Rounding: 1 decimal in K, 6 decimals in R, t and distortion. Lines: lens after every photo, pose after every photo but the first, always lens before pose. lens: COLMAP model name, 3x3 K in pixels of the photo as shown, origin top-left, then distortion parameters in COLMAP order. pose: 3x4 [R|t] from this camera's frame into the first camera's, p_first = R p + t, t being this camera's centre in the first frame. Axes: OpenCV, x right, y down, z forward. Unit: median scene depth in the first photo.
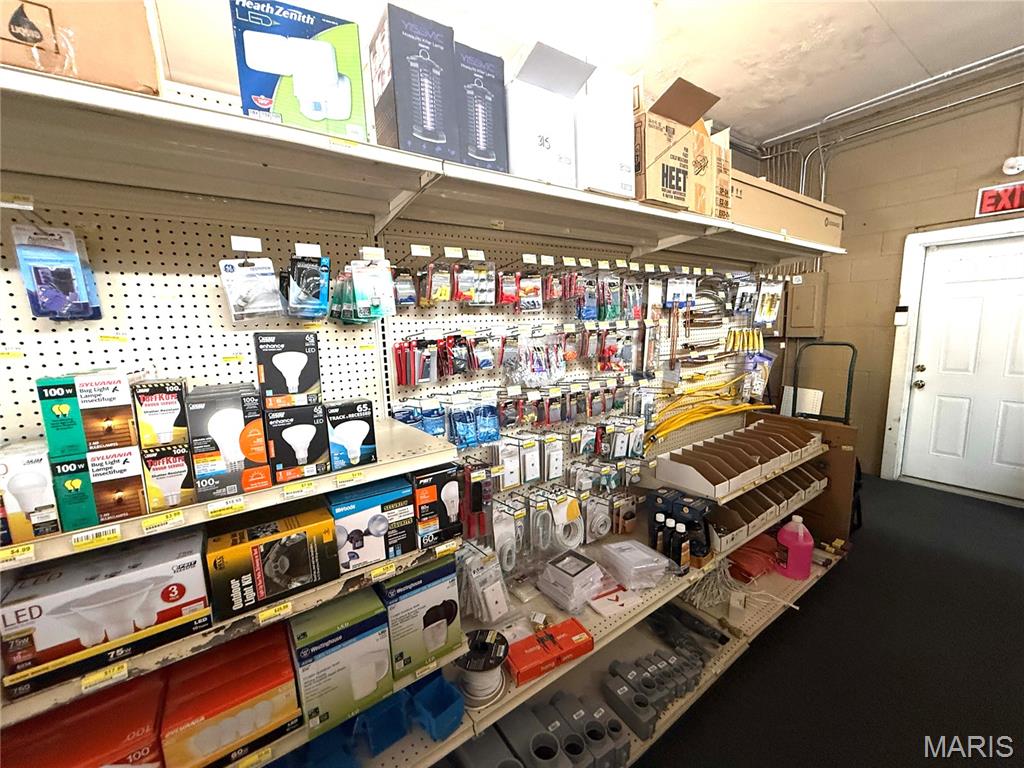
lens RADIAL K [[409.3, 0, 513.1], [0, 409.3, 387.2], [0, 0, 1]] dist [0.000313, -0.000177]
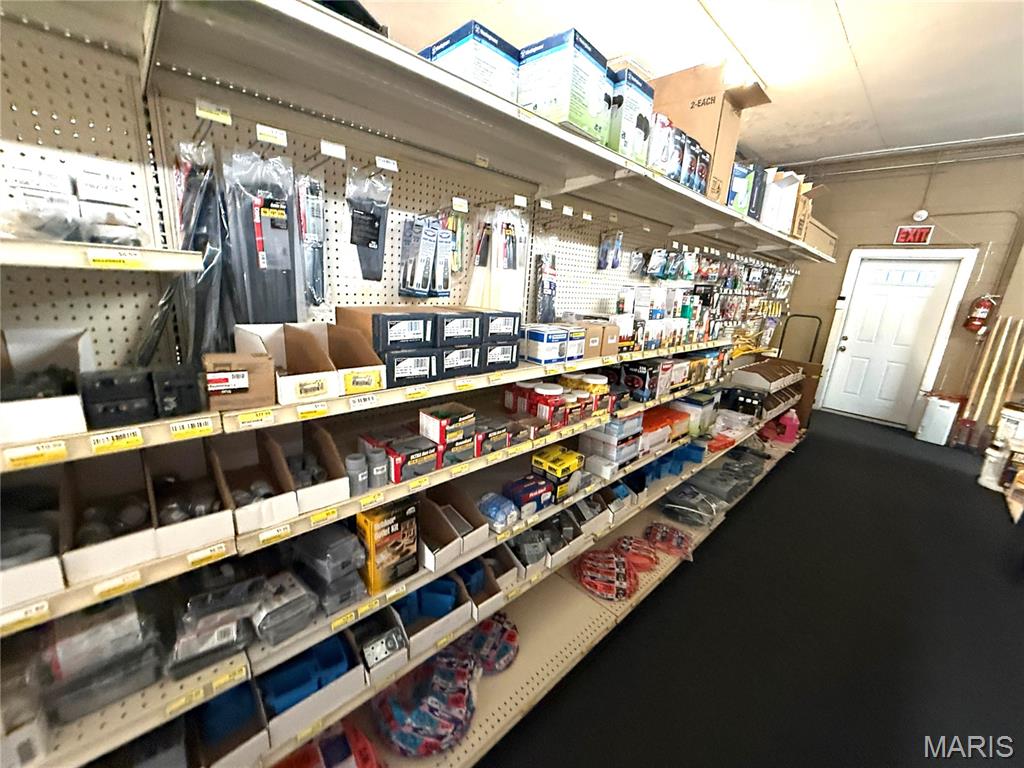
lens RADIAL K [[409.3, 0, 513.1], [0, 409.3, 379.3], [0, 0, 1]] dist [0.000313, -0.000177]
pose [[0.982179, 0.070281, 0.174311, -0.683024], [-0.087401, 0.991864, 0.092561, 0.102525], [-0.166387, -0.106146, 0.980331, -0.445799]]
